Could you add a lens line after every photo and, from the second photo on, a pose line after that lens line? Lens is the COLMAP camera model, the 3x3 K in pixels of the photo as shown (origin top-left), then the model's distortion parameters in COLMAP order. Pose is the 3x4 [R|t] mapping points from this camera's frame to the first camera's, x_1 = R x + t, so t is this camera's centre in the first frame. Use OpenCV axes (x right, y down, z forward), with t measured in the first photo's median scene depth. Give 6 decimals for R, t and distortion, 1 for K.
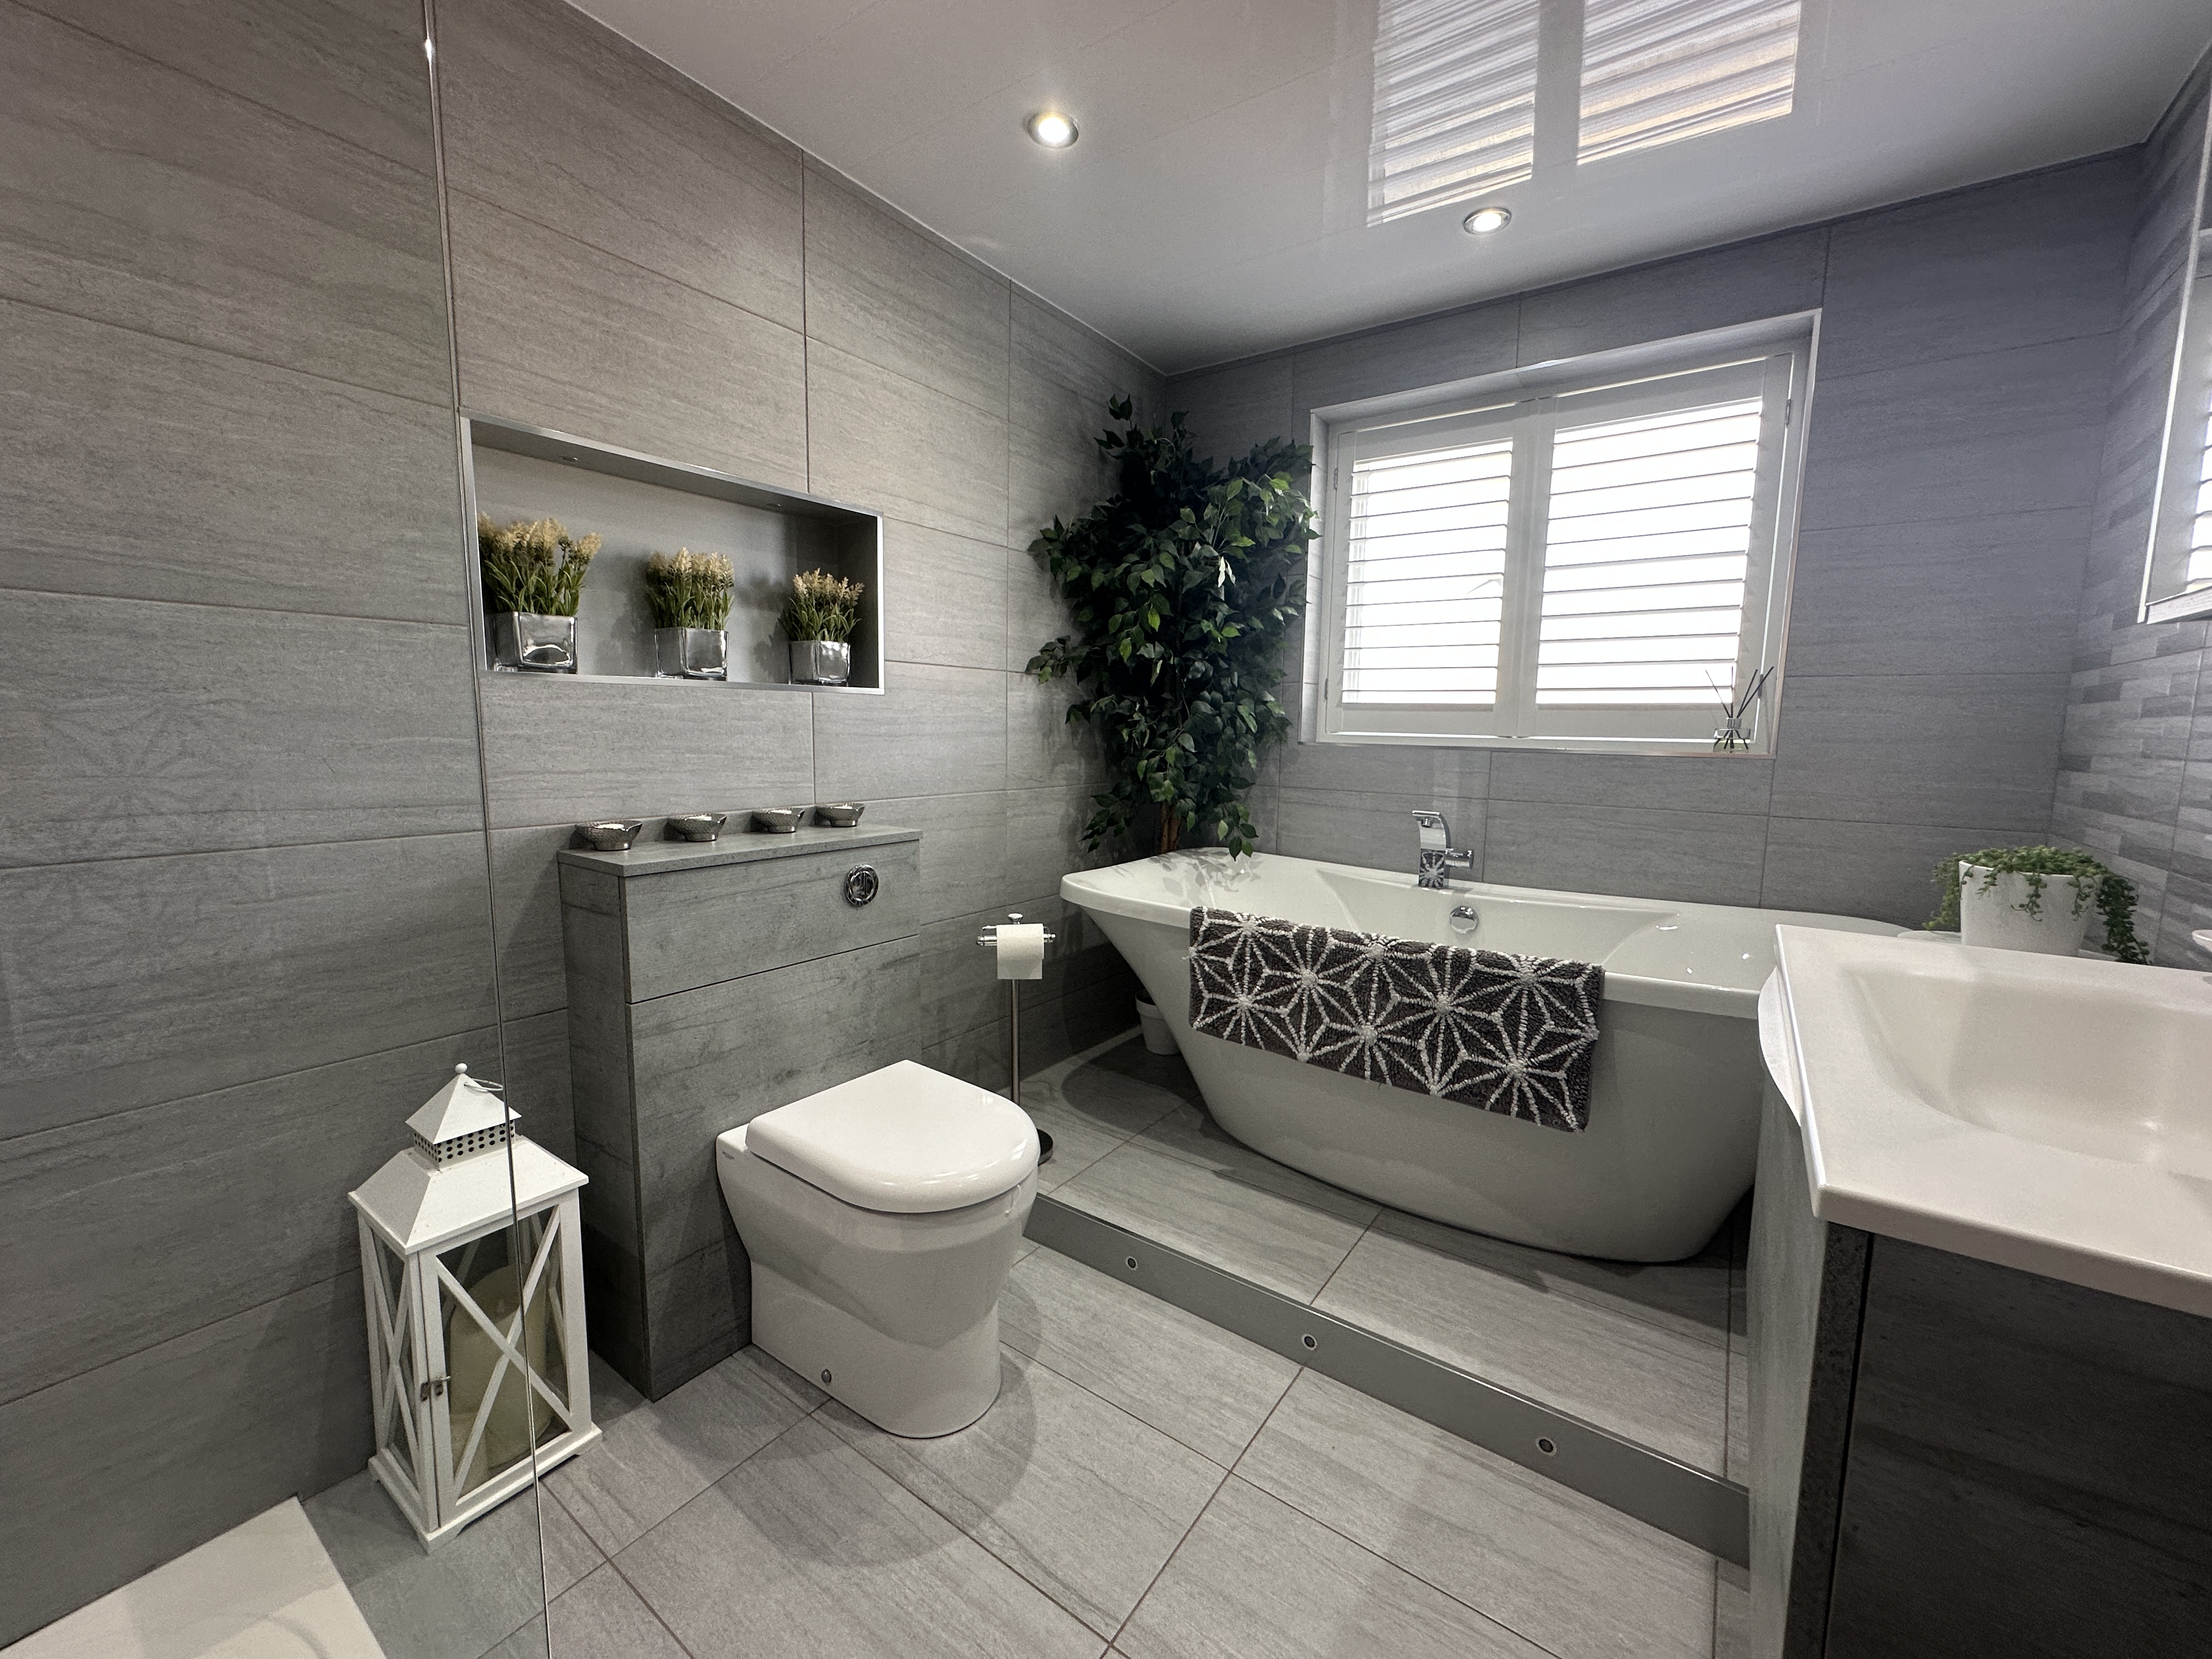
lens RADIAL K [[881.1, 0, 1104.8], [0, 881.1, 831.6], [0, 0, 1]] dist [-0.002277, 0.000192]
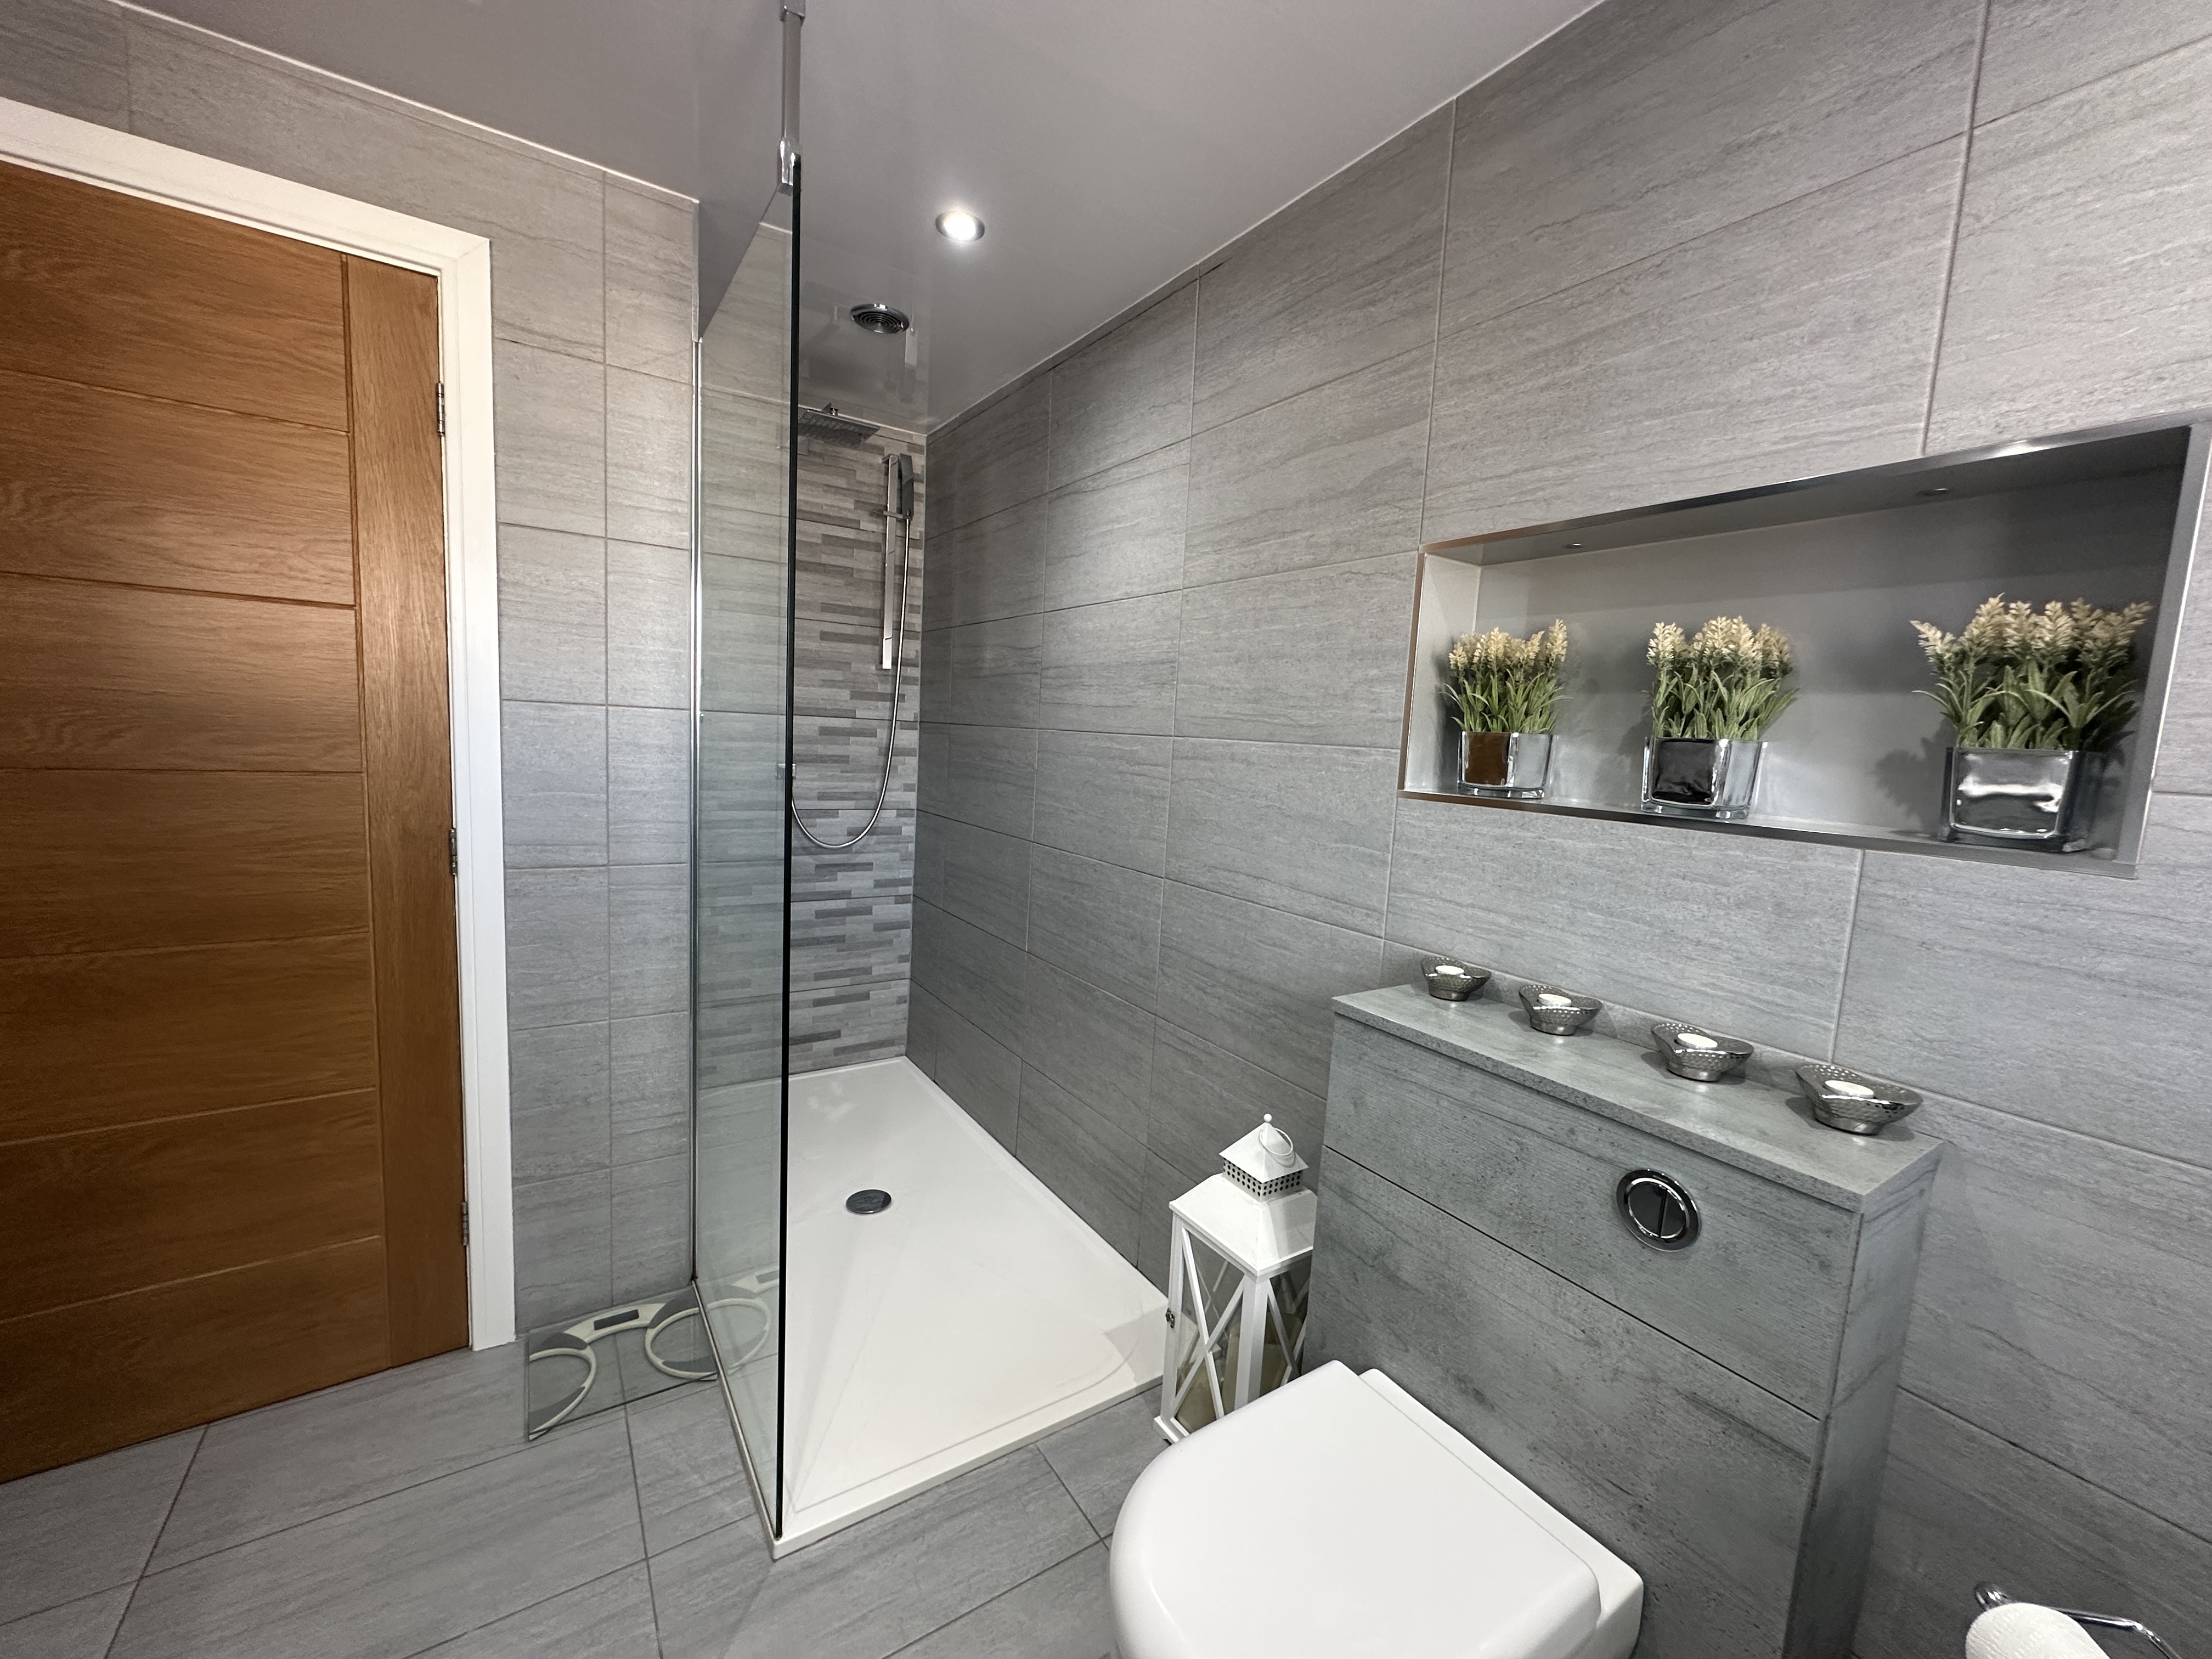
lens RADIAL K [[881.1, 0, 1104.8], [0, 881.1, 831.6], [0, 0, 1]] dist [-0.002277, 0.000192]
pose [[-0.354976, 0.071992, -0.932099, 0.364254], [-0.174310, 0.974450, 0.141646, -0.203765], [0.918481, 0.212755, -0.333358, 0.950842]]
